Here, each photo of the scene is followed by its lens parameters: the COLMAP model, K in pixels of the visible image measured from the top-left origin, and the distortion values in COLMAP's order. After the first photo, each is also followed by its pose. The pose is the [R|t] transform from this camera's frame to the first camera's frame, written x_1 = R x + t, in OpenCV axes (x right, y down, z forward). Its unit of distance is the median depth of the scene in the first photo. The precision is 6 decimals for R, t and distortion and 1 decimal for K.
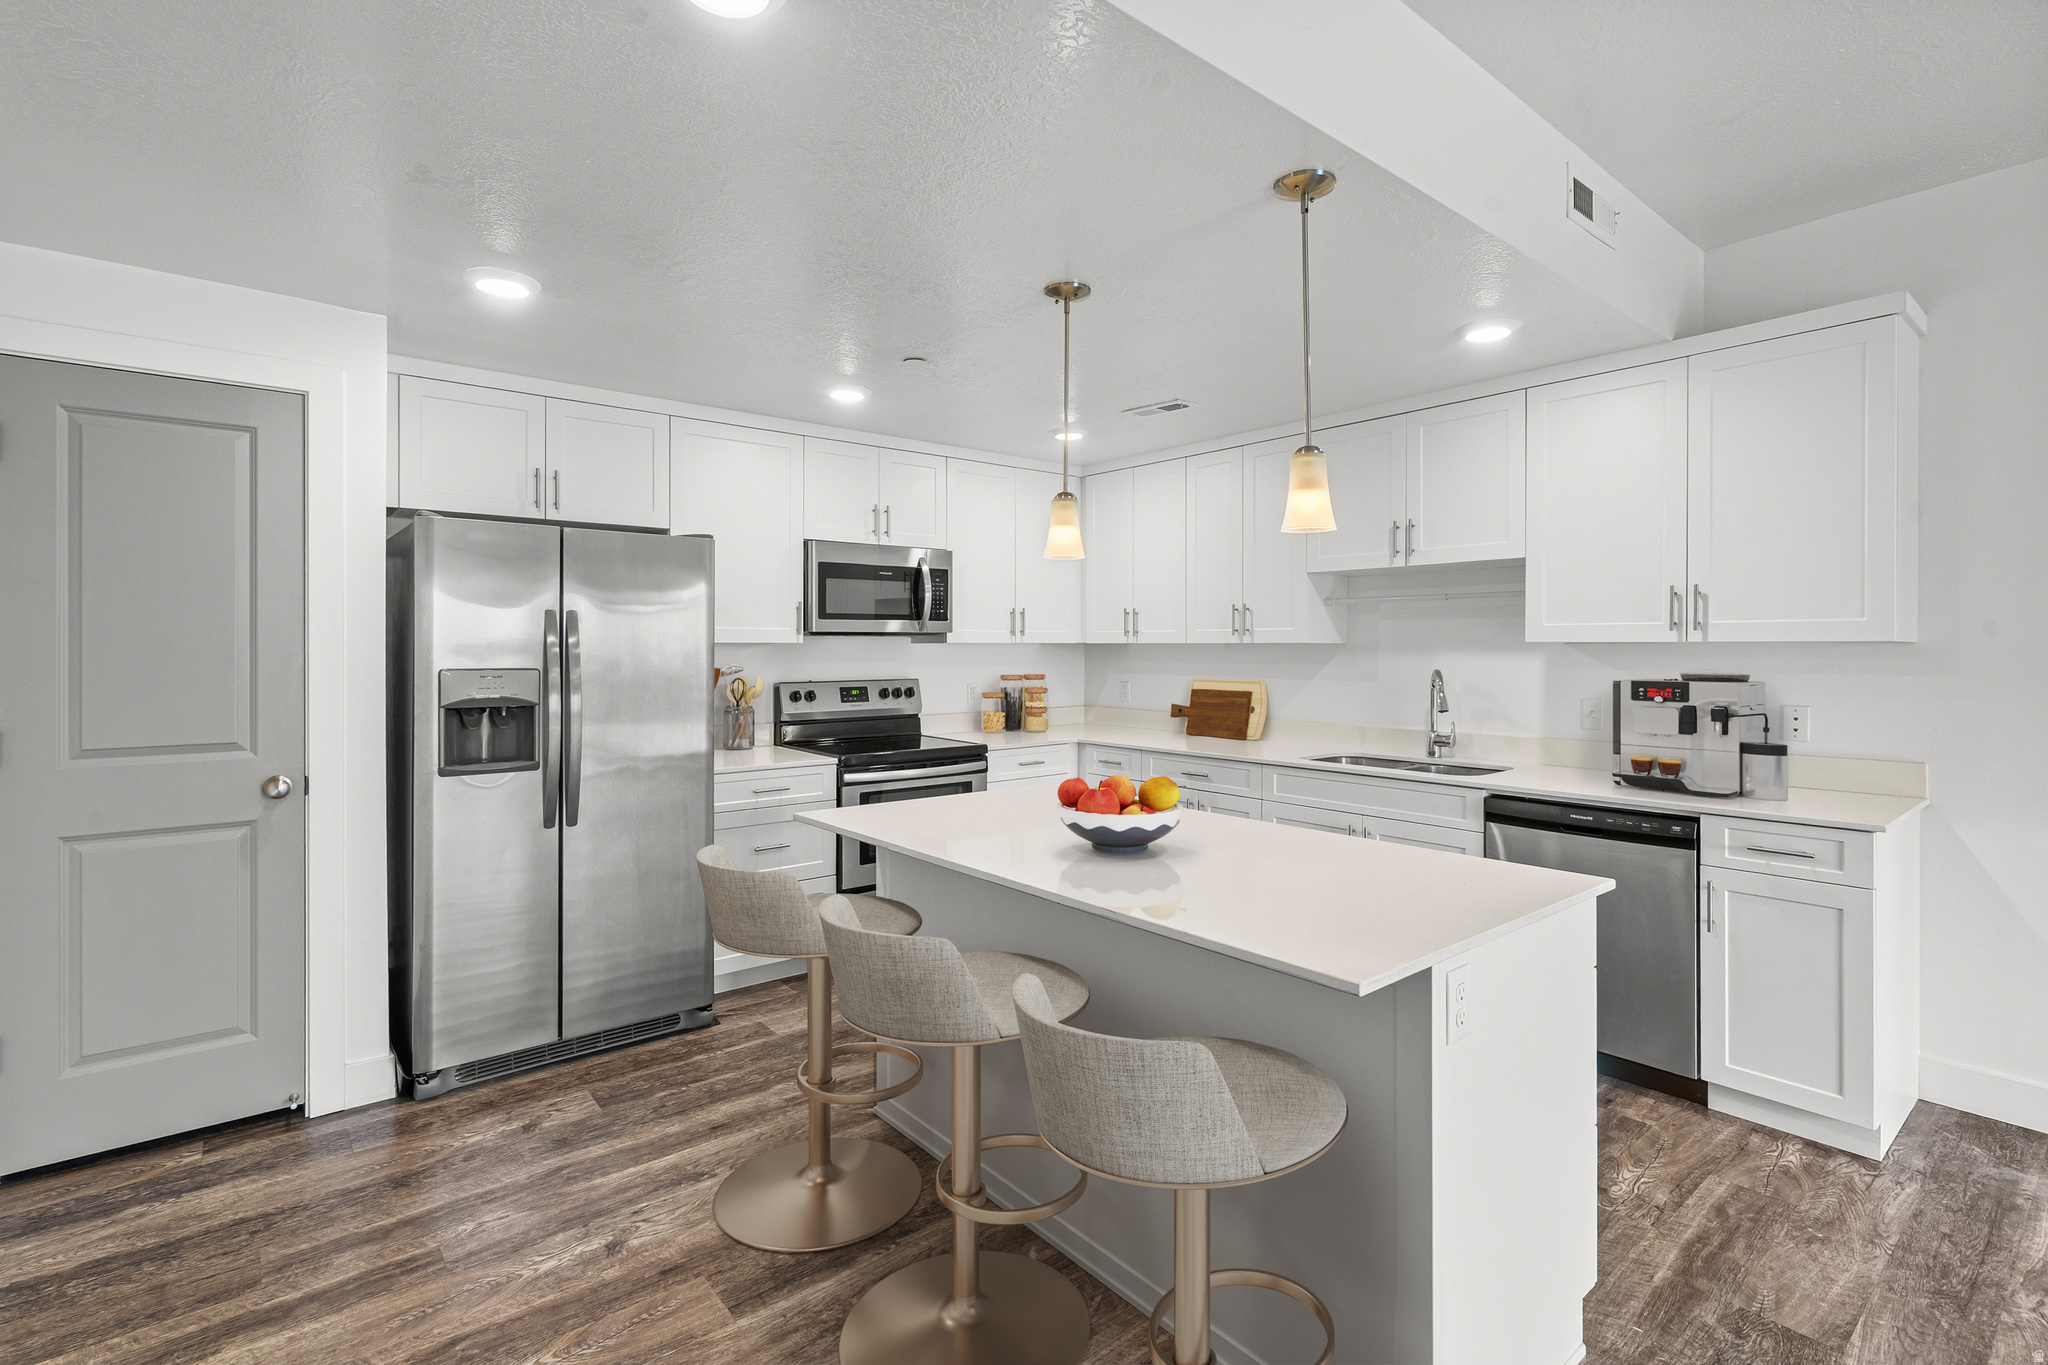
lens RADIAL K [[951.4, 0, 1023.0], [0, 951.4, 647.0], [0, 0, 1]] dist [-0.001311, 0.000227]
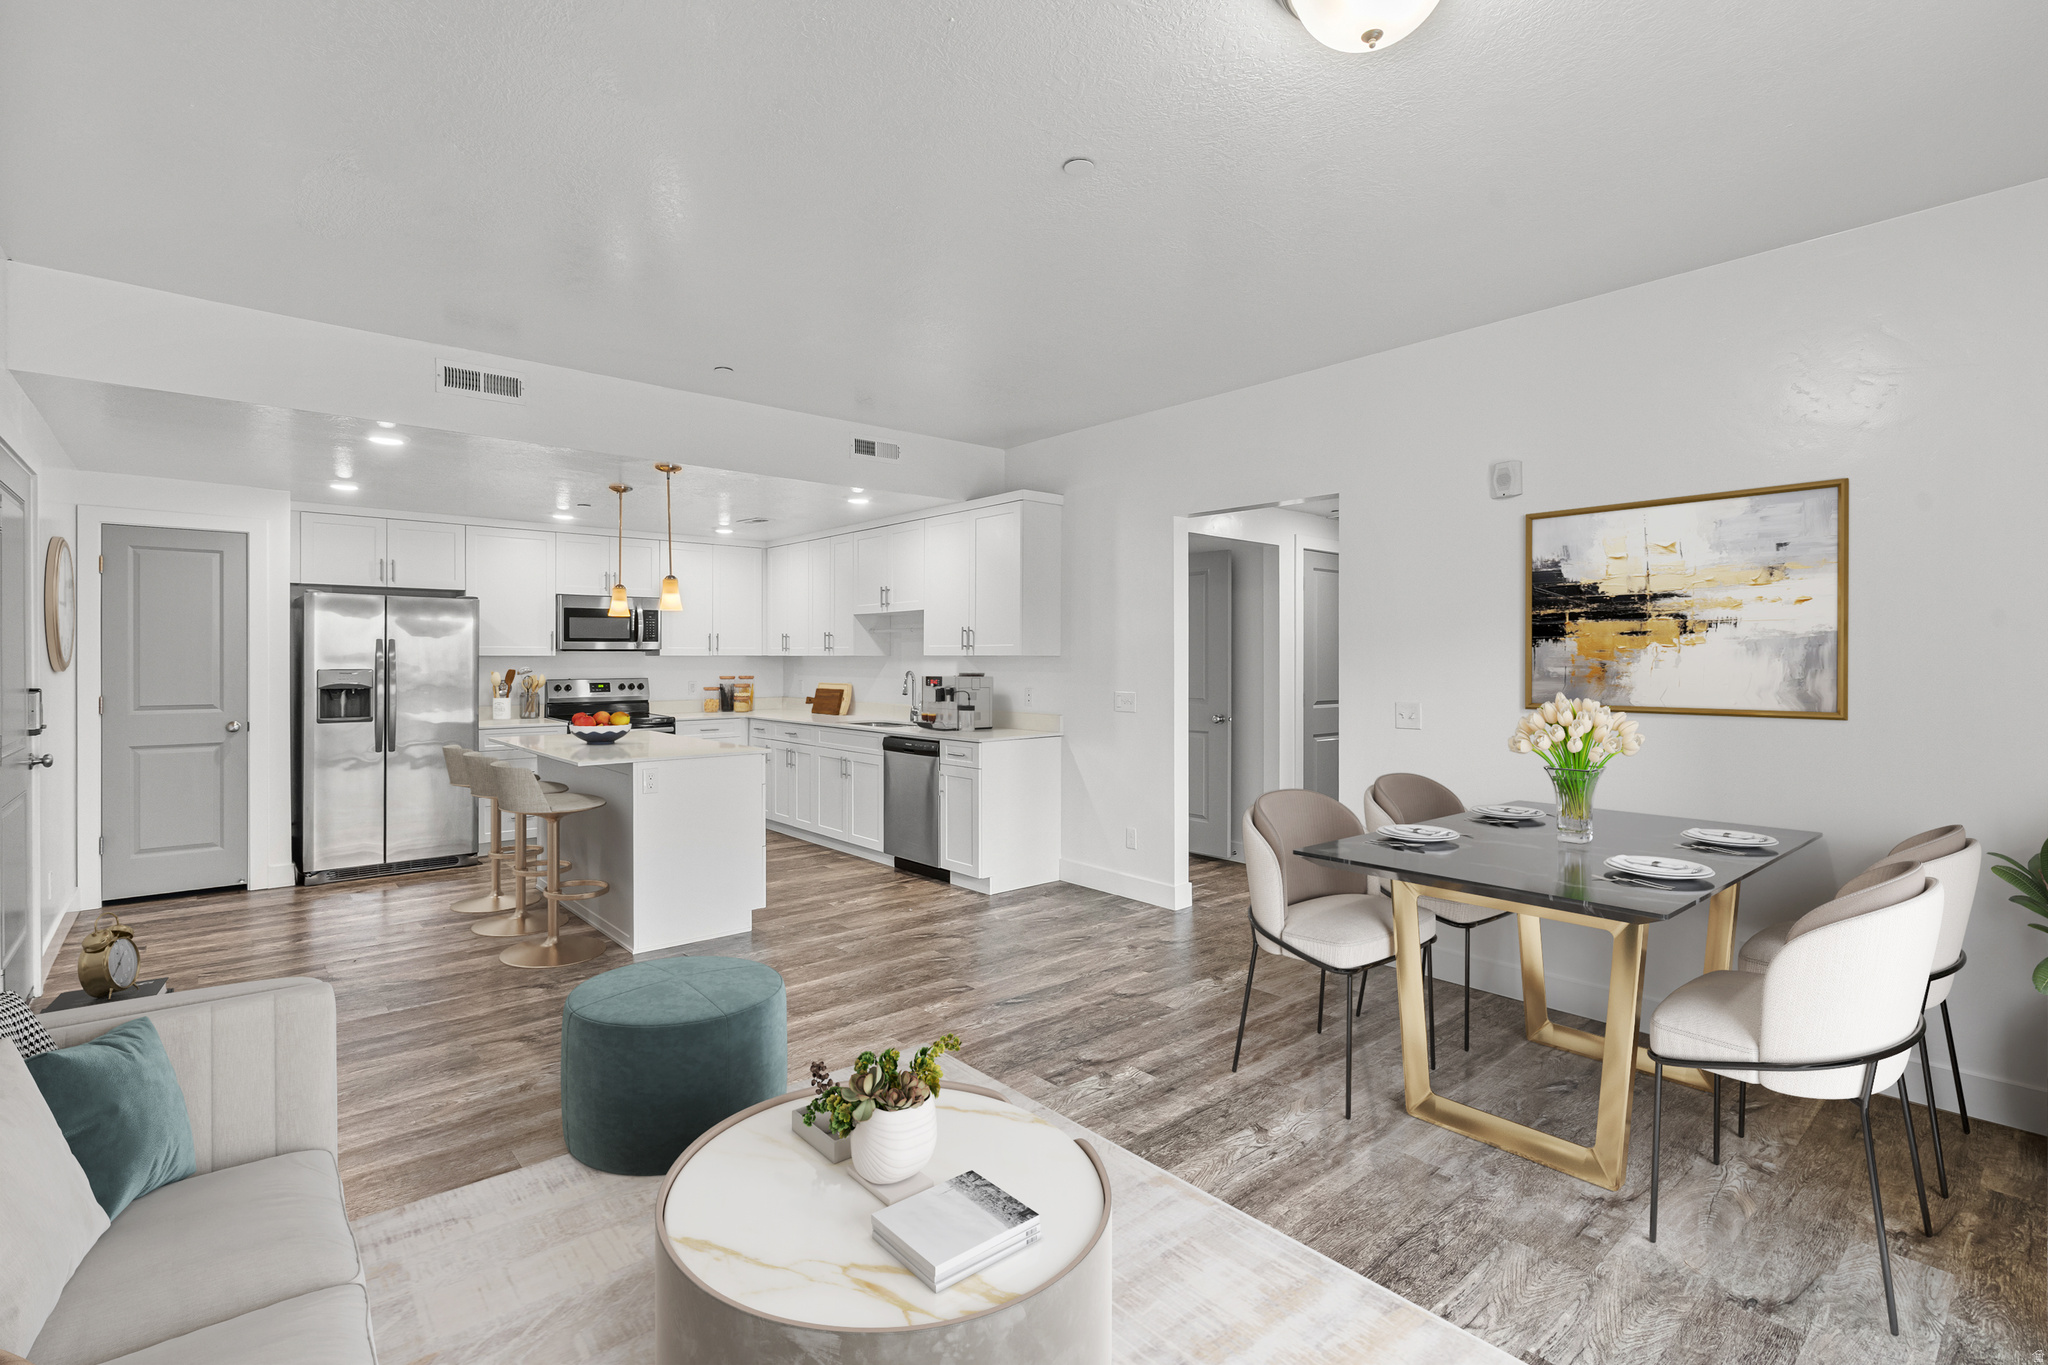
lens RADIAL K [[964.9, 0, 1021.8], [0, 964.9, 658.2], [0, 0, 1]] dist [0.011500, 0.000120]
pose [[0.999747, 0.000772, 0.022476, 0.685325], [-0.000805, 0.999999, 0.001466, -0.003290], [-0.022474, -0.001483, 0.999746, -0.896074]]
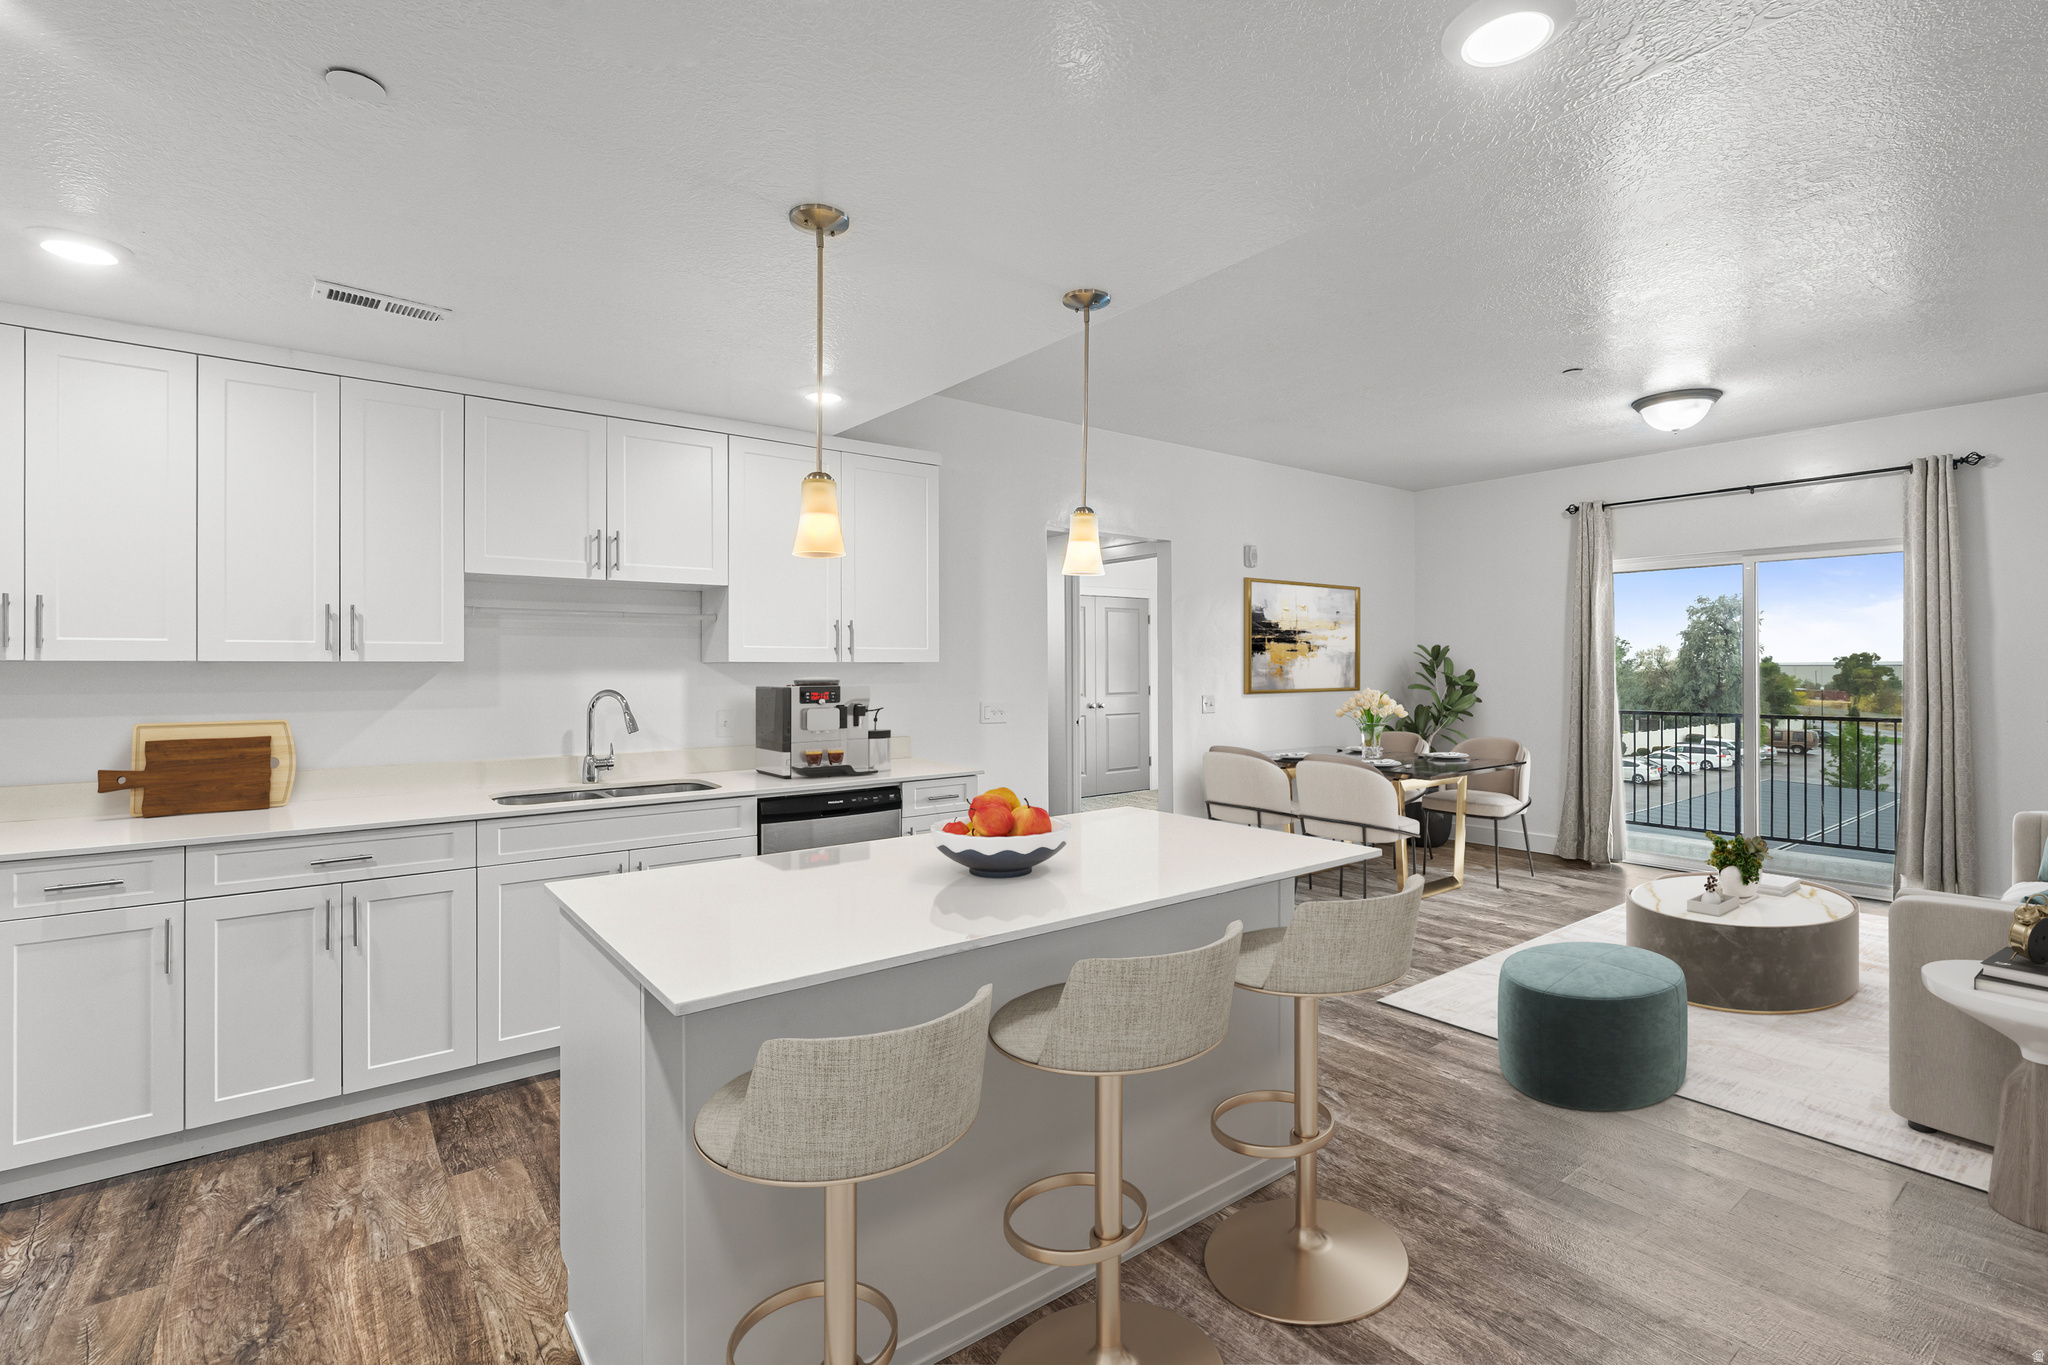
lens RADIAL K [[932.7, 0, 1024.0], [0, 932.7, 682.5], [0, 0, 1]] dist [-0.010926, -0.000104]
pose [[0.034253, -0.019279, 0.999227, -0.554971], [0.001538, 0.999814, 0.019237, -0.001864], [-0.999412, 0.000878, 0.034277, 0.622537]]
